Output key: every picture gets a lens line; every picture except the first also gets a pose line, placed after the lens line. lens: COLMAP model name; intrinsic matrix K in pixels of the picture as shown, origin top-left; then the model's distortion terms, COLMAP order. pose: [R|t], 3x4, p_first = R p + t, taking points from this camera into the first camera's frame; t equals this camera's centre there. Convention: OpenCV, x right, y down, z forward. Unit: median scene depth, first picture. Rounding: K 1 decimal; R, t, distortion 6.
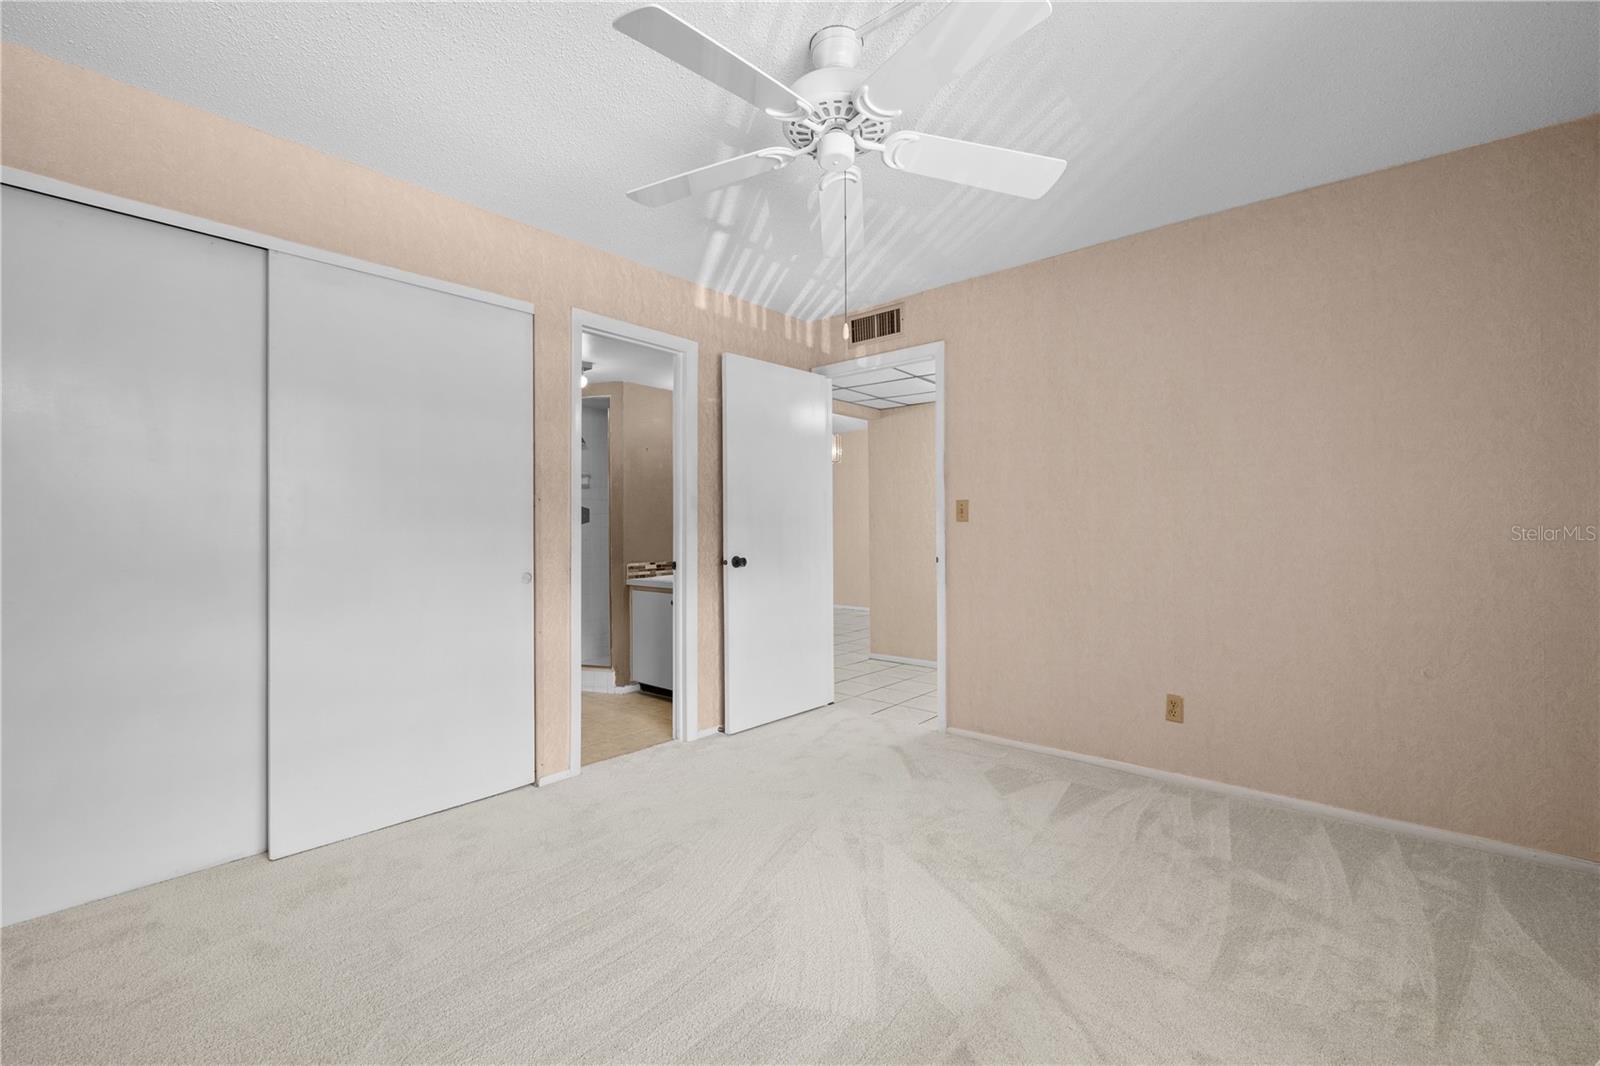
lens RADIAL K [[675.7, 0, 794.5], [0, 675.7, 527.3], [0, 0, 1]] dist [-0.001464, -0.000044]
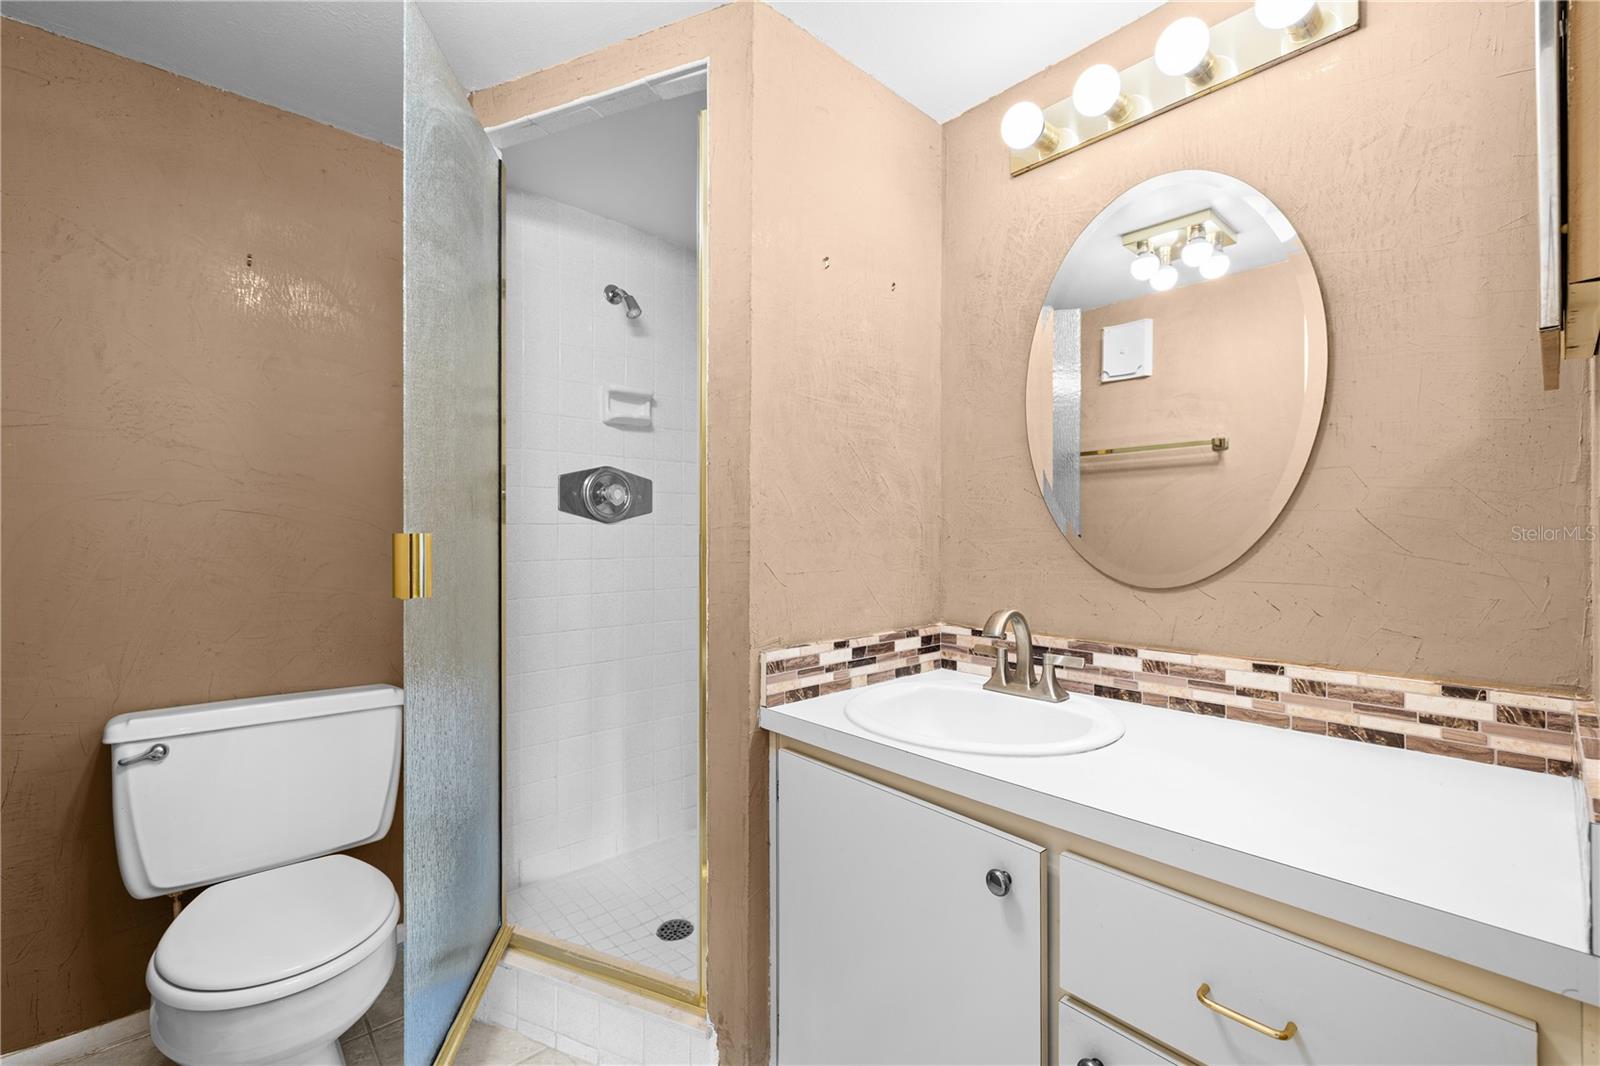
lens RADIAL K [[675.7, 0, 802.6], [0, 675.7, 537.9], [0, 0, 1]] dist [-0.001464, -0.000044]
pose [[0.993494, 0.008235, -0.113587, -0.198984], [-0.008808, 0.999951, -0.004547, 0.007922], [0.113544, 0.005518, 0.993518, 0.721784]]
